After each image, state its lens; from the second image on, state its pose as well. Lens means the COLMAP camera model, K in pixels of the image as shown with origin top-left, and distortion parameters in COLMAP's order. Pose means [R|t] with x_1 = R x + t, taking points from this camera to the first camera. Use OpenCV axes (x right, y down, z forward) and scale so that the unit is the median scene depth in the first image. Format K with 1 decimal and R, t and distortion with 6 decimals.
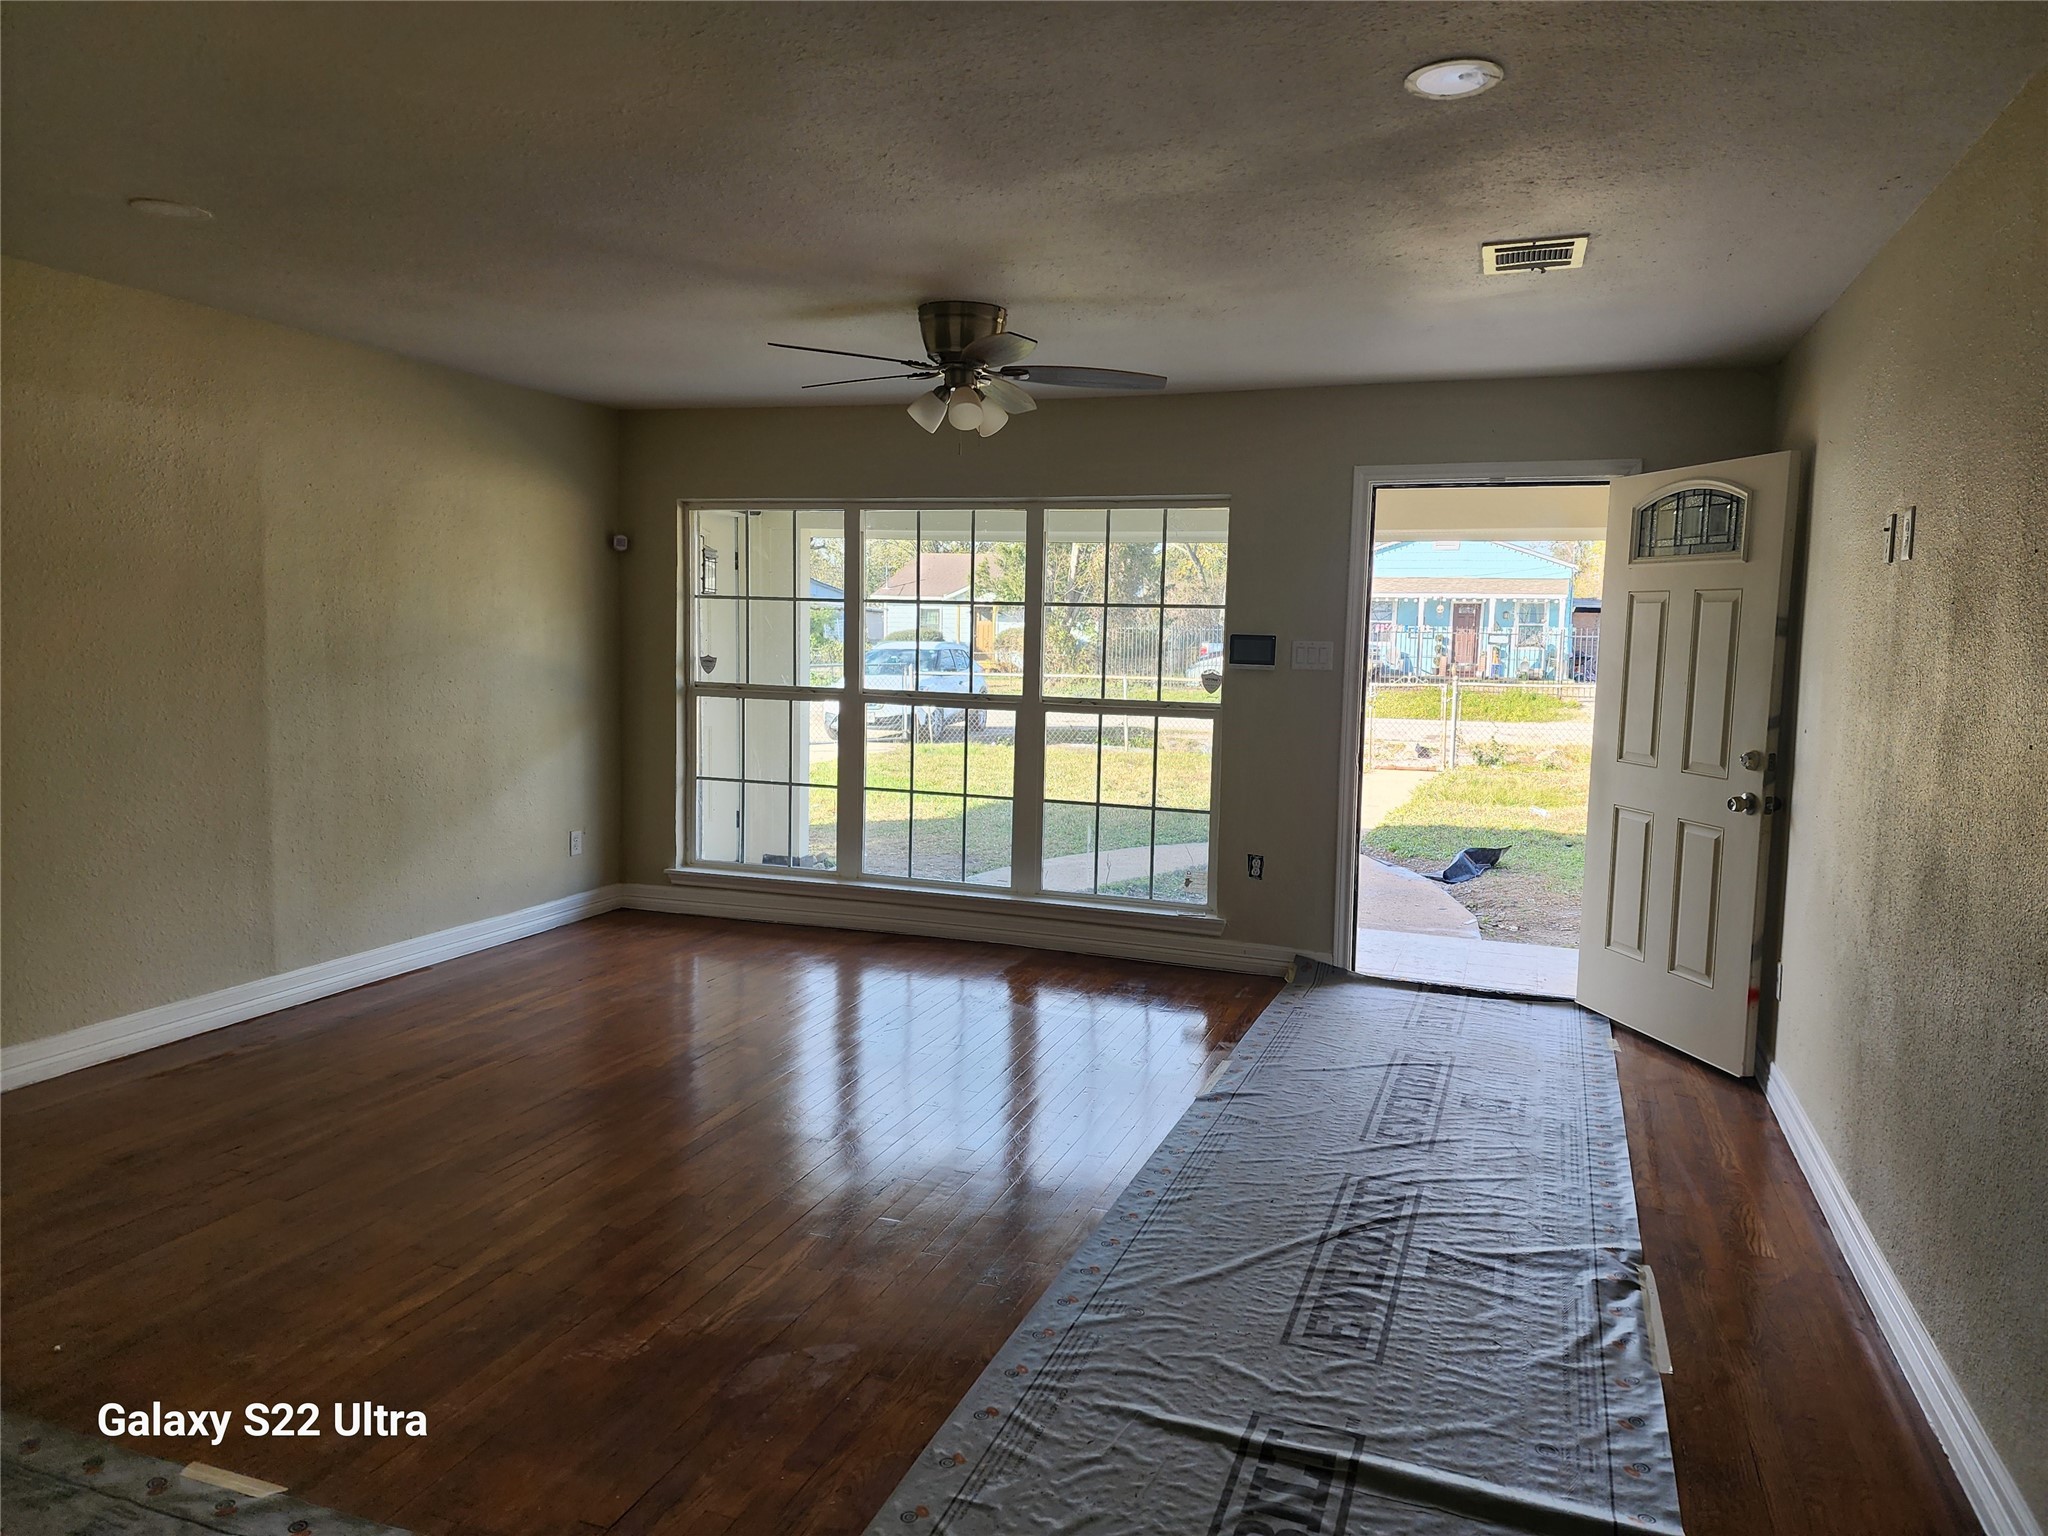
lens RADIAL K [[1383.1, 0, 1028.1], [0, 1383.1, 766.9], [0, 0, 1]] dist [0.075062, -0.005307]
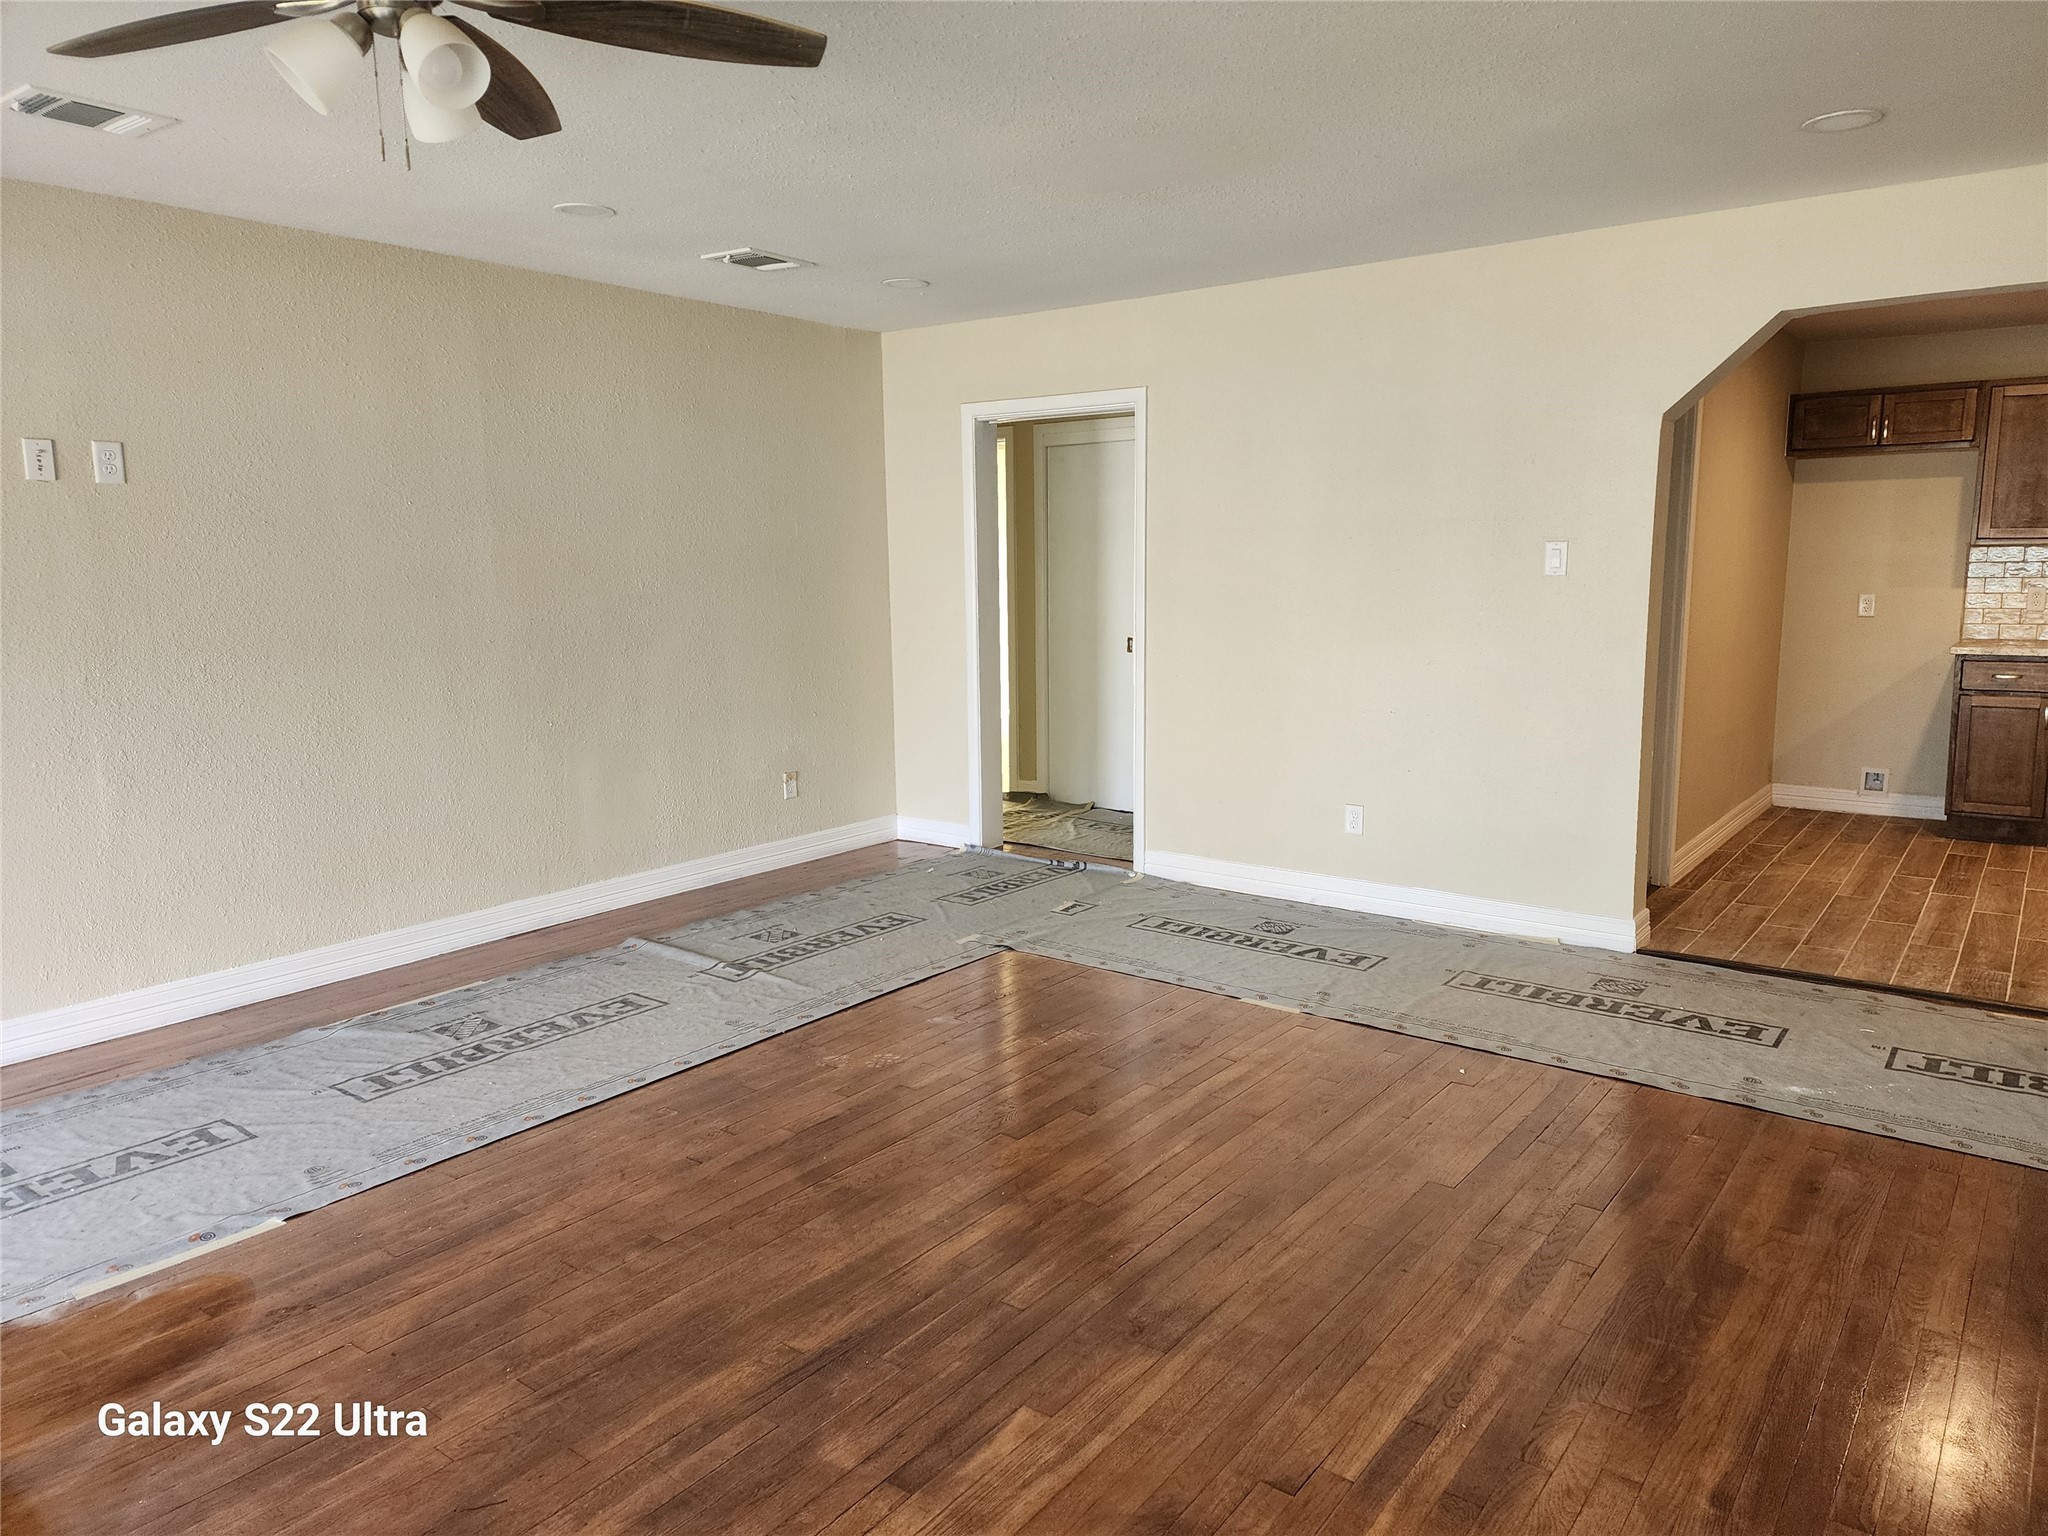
lens RADIAL K [[1383.1, 0, 1014.2], [0, 1383.1, 766.3], [0, 0, 1]] dist [0.075062, -0.005307]
pose [[-0.949944, -0.045184, 0.309134, -0.406876], [0.032930, 0.969493, 0.242896, -0.133320], [-0.310679, 0.240917, -0.919477, 1.396679]]
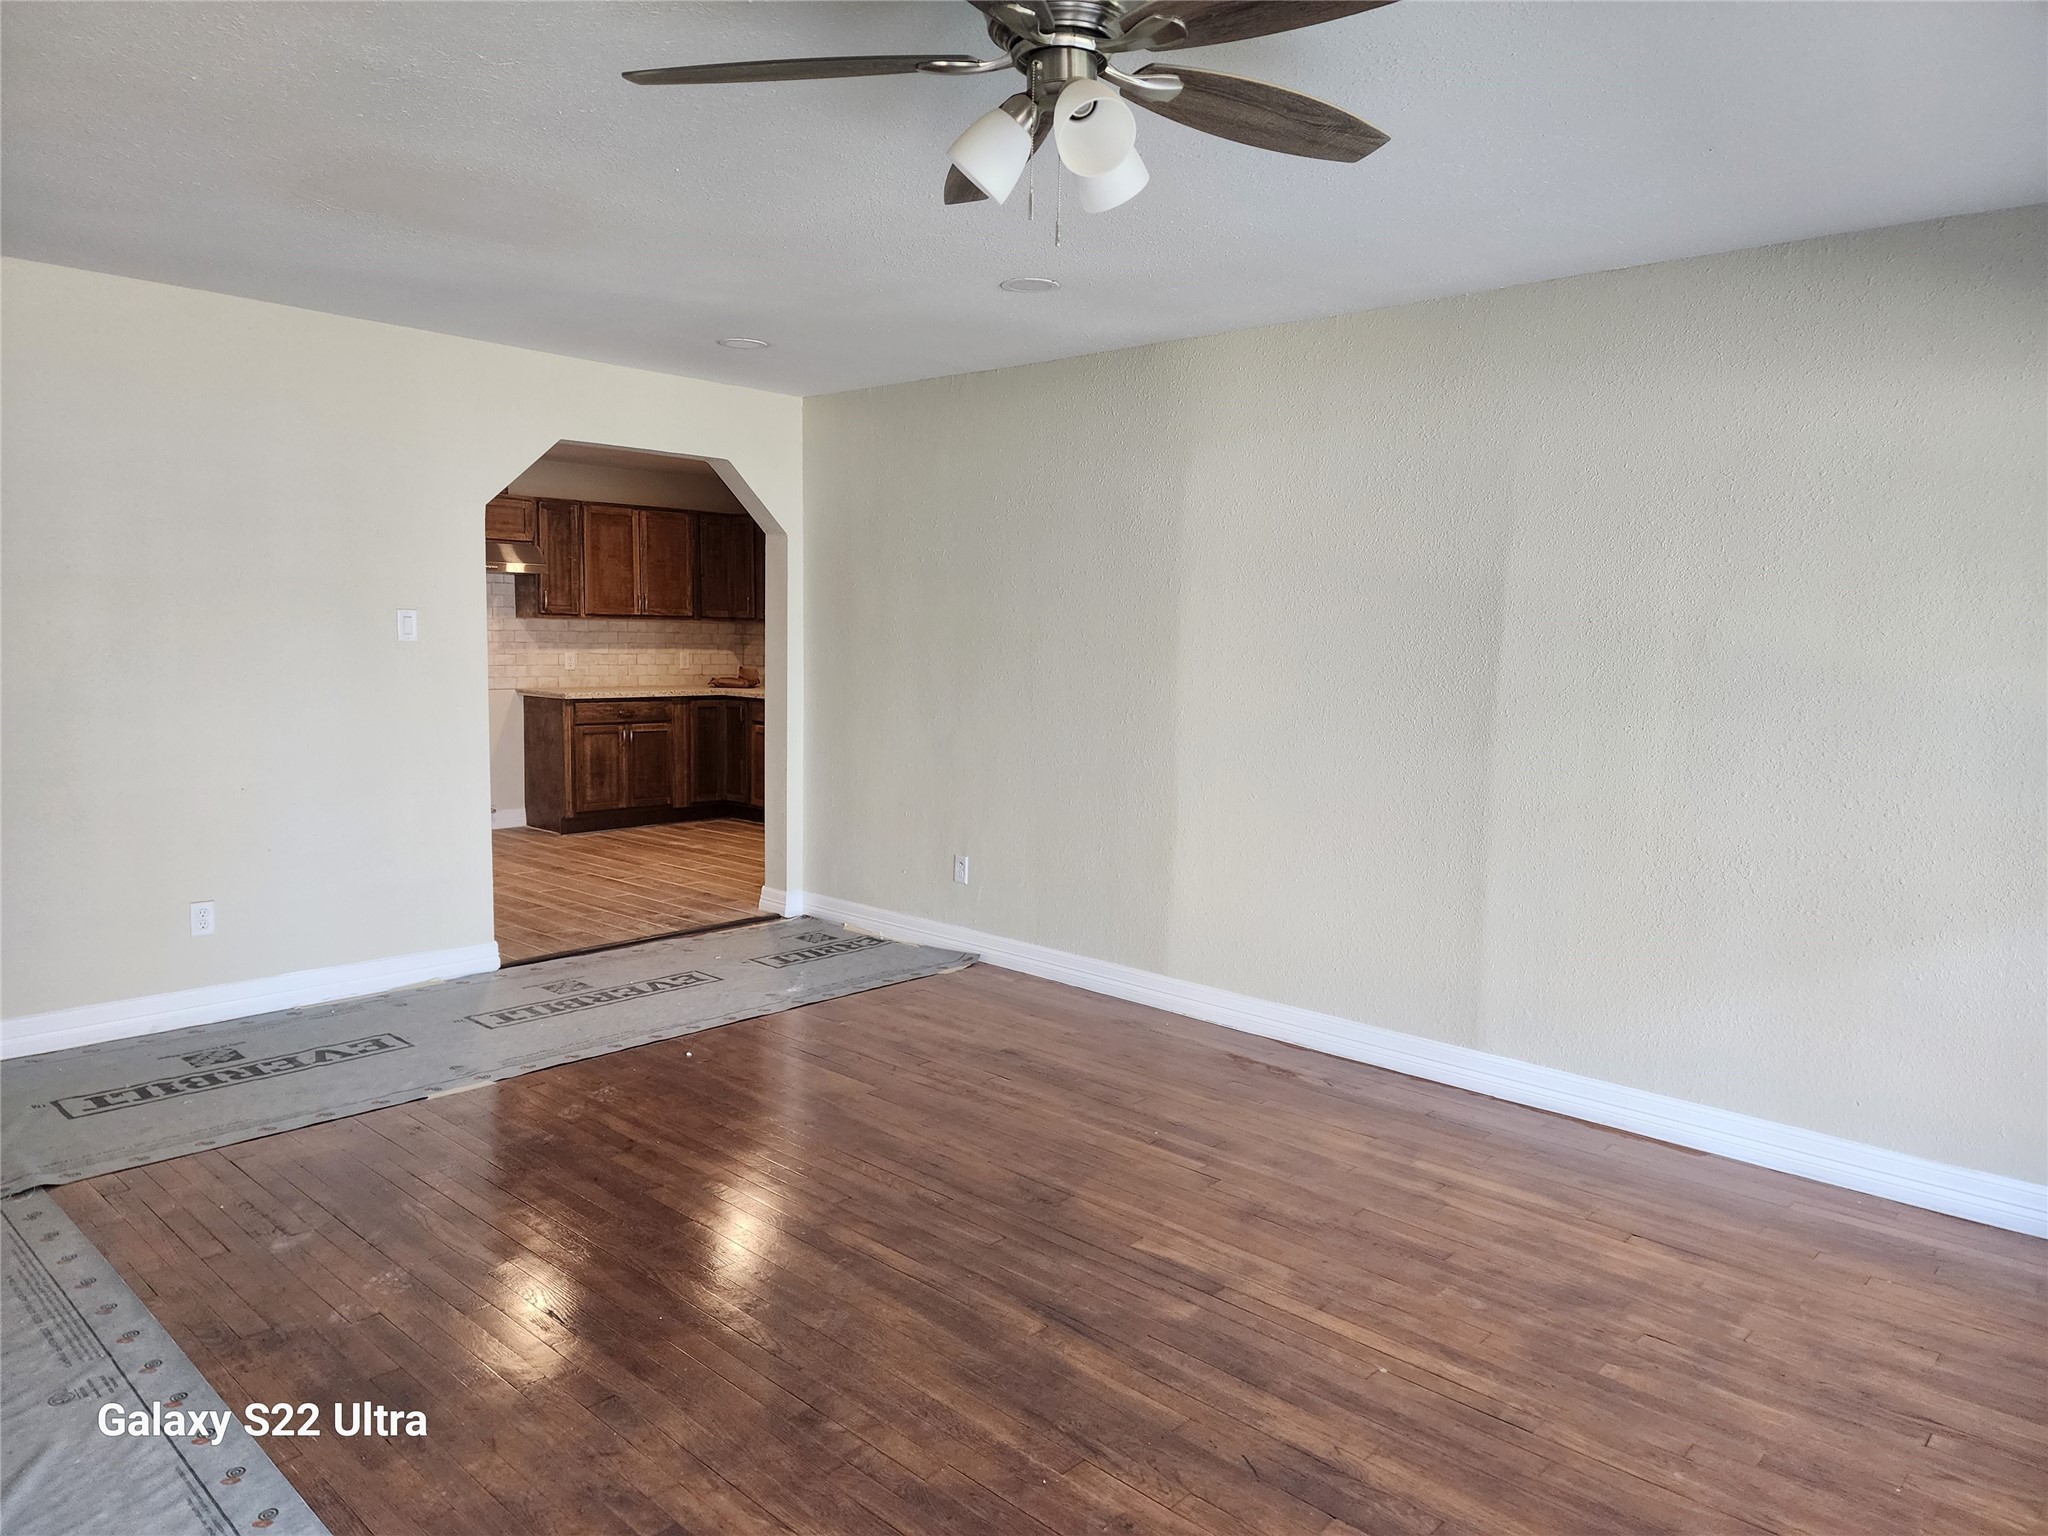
lens RADIAL K [[1383.1, 0, 985.1], [0, 1383.1, 768.7], [0, 0, 1]] dist [0.075062, -0.005307]
pose [[-0.401899, 0.075899, -0.912533, 0.401645], [-0.115890, 0.984329, 0.132912, -0.113728], [0.908321, 0.159171, -0.386805, 1.156099]]
